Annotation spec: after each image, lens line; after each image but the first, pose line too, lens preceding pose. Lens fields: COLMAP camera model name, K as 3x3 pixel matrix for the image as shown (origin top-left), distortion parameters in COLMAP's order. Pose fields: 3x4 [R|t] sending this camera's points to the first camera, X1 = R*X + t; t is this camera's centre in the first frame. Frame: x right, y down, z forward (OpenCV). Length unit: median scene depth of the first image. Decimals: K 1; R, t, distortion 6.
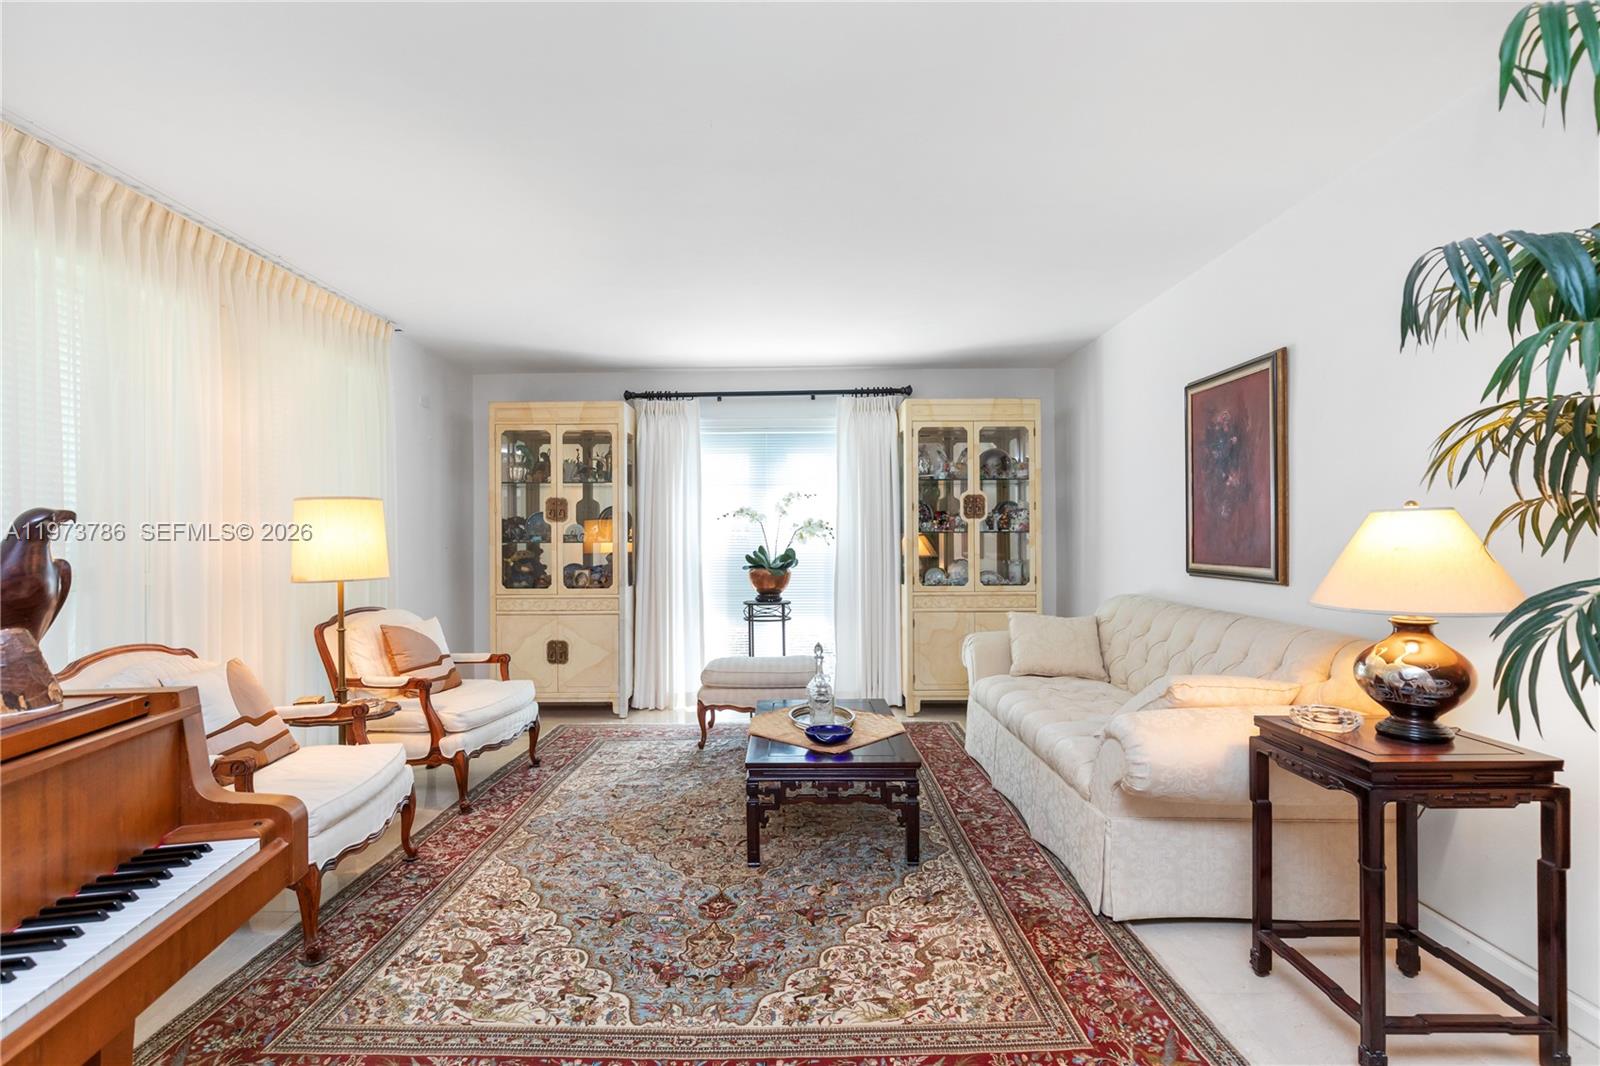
lens RADIAL K [[757.3, 0, 787.4], [0, 757.3, 533.9], [0, 0, 1]] dist [0.000674, -0.001155]
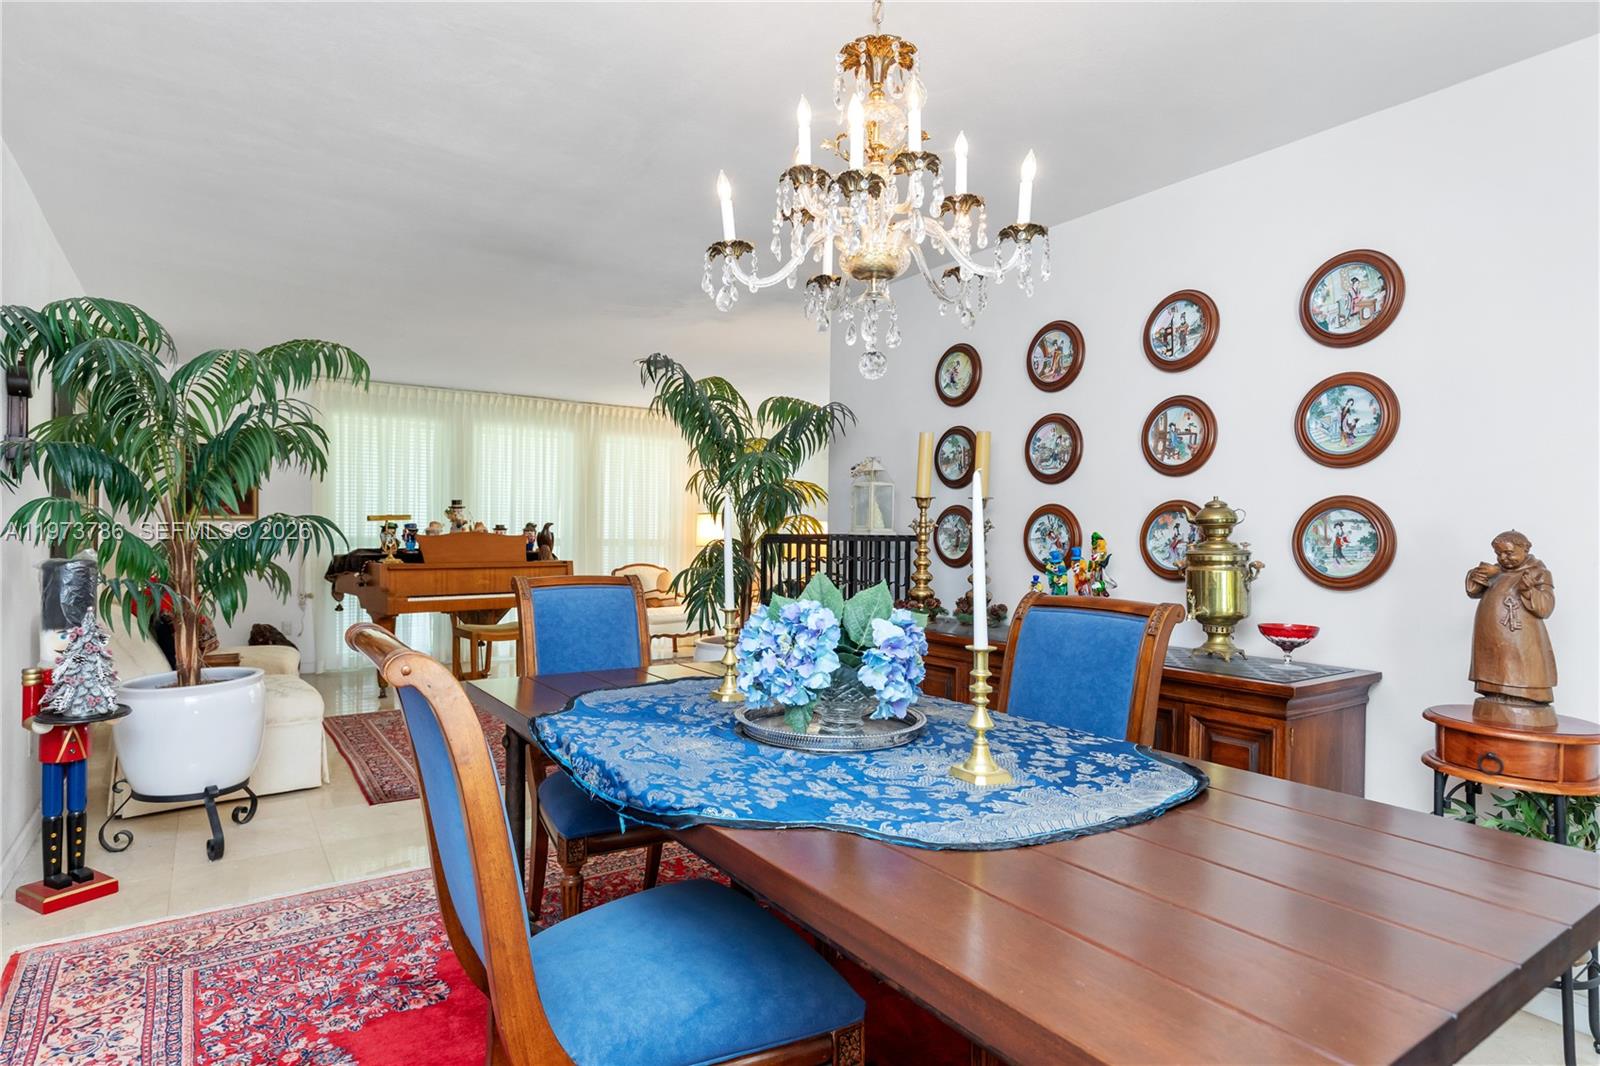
lens RADIAL K [[873.9, 0, 795.3], [0, 873.9, 525.6], [0, 0, 1]] dist [0.007056, 0.000457]
pose [[0.561330, 0.003508, -0.827585, 2.150573], [-0.007252, 0.999973, -0.000679, -0.008931], [0.827560, 0.006383, 0.561340, -0.425385]]
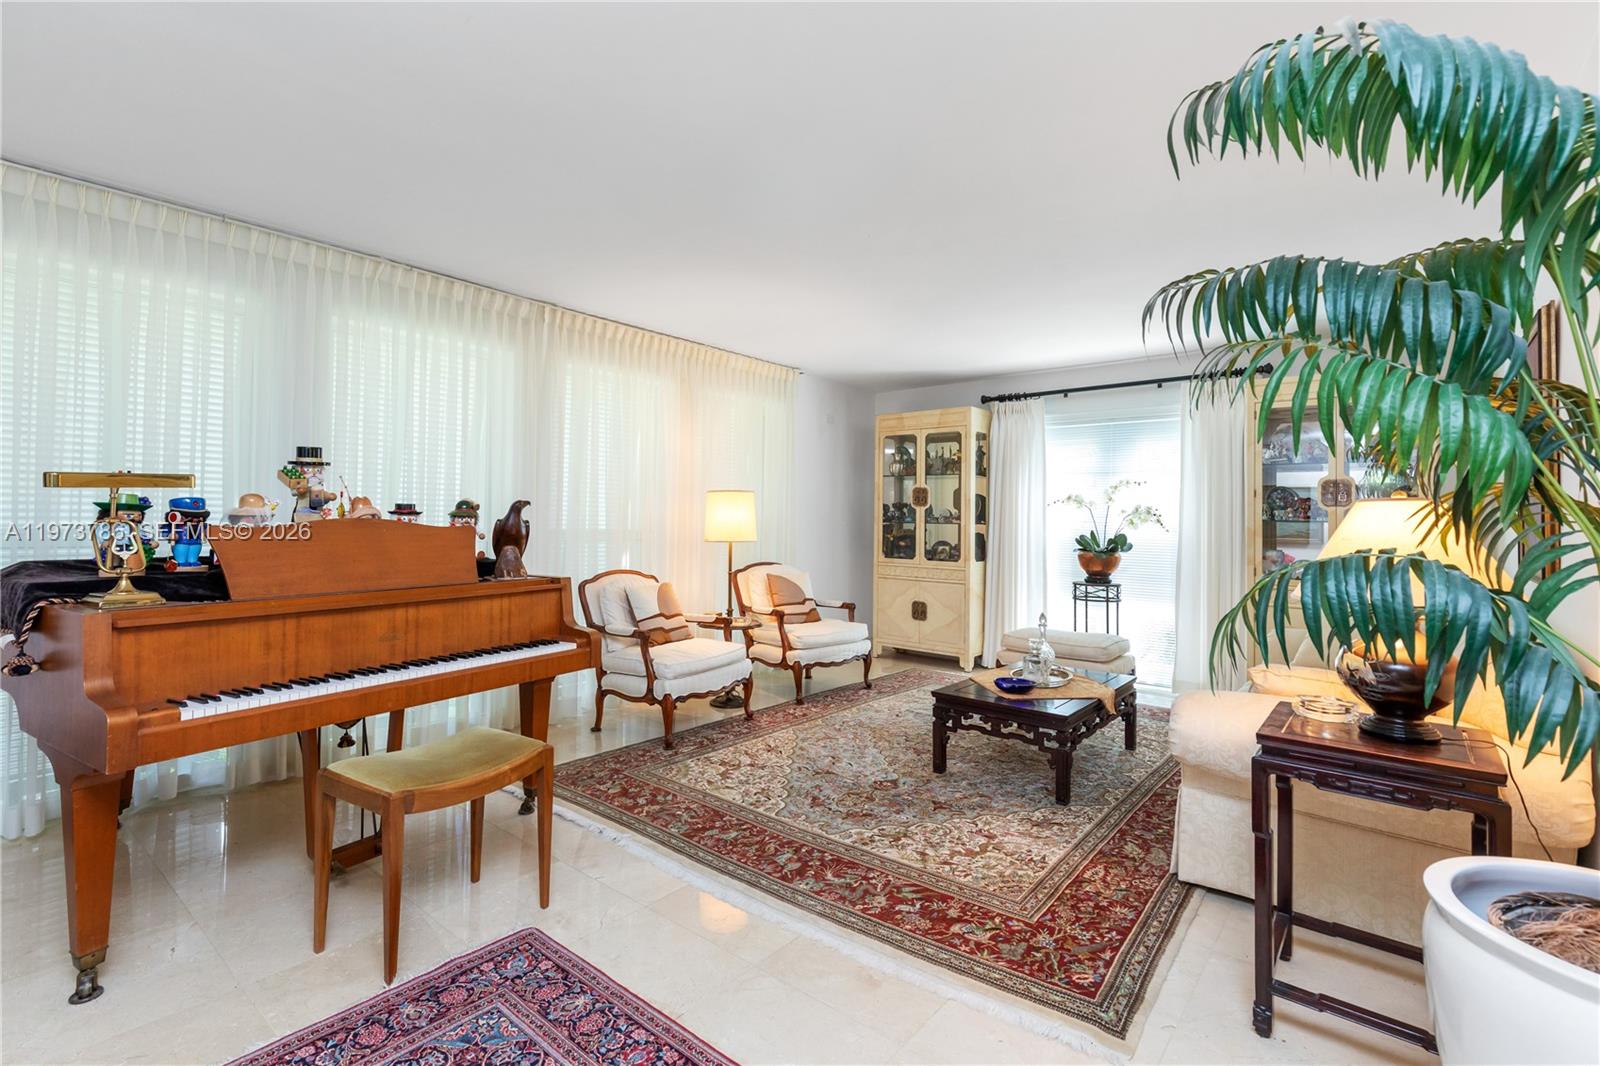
lens RADIAL K [[739.9, 0, 786.9], [0, 739.9, 500.3], [0, 0, 1]] dist [0.010870, -0.001435]
pose [[0.770330, 0.001241, -0.637644, 0.569988], [-0.016413, 0.999705, -0.017883, -0.001329], [0.637434, 0.024241, 0.770123, -0.157005]]
